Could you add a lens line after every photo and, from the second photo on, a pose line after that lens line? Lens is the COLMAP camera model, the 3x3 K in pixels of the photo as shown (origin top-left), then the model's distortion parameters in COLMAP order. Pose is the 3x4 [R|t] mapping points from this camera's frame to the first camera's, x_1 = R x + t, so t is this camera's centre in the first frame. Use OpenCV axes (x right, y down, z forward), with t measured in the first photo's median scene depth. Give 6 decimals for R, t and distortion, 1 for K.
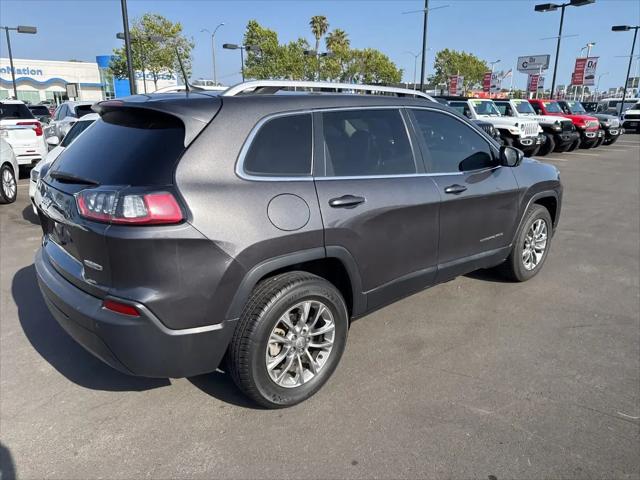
lens RADIAL K [[461.5, 0, 320.3], [0, 461.5, 237.6], [0, 0, 1]] dist [0.032883, -0.030773]
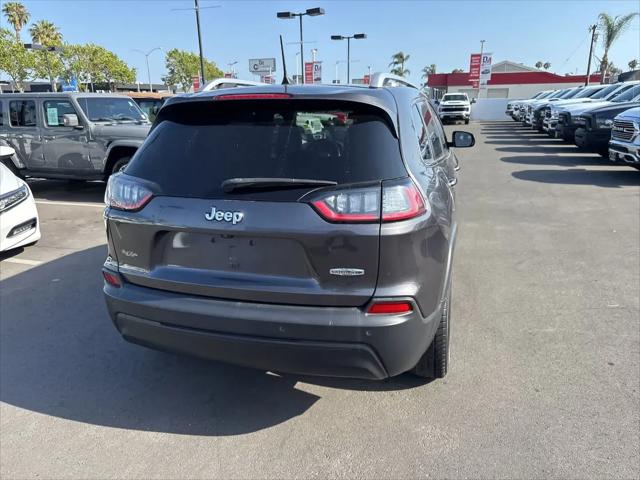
lens RADIAL K [[461.5, 0, 323.4], [0, 461.5, 242.8], [0, 0, 1]] dist [0.032883, -0.030773]
pose [[0.843300, -0.173445, 0.508686, -0.593700], [0.169117, 0.984051, 0.055166, -0.033671], [-0.510141, 0.039506, 0.859183, 0.144195]]
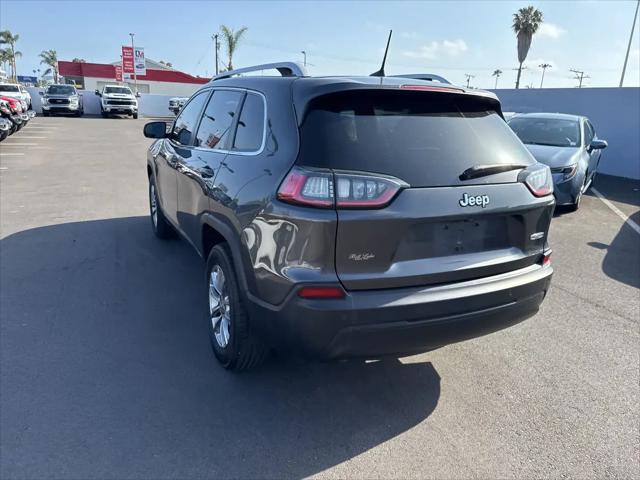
lens RADIAL K [[461.5, 0, 317.5], [0, 461.5, 240.7], [0, 0, 1]] dist [0.032883, -0.030773]
pose [[0.267446, -0.266323, 0.926037, -1.032352], [0.226155, 0.951549, 0.208345, -0.177645], [-0.936657, 0.153707, 0.314719, 0.692681]]
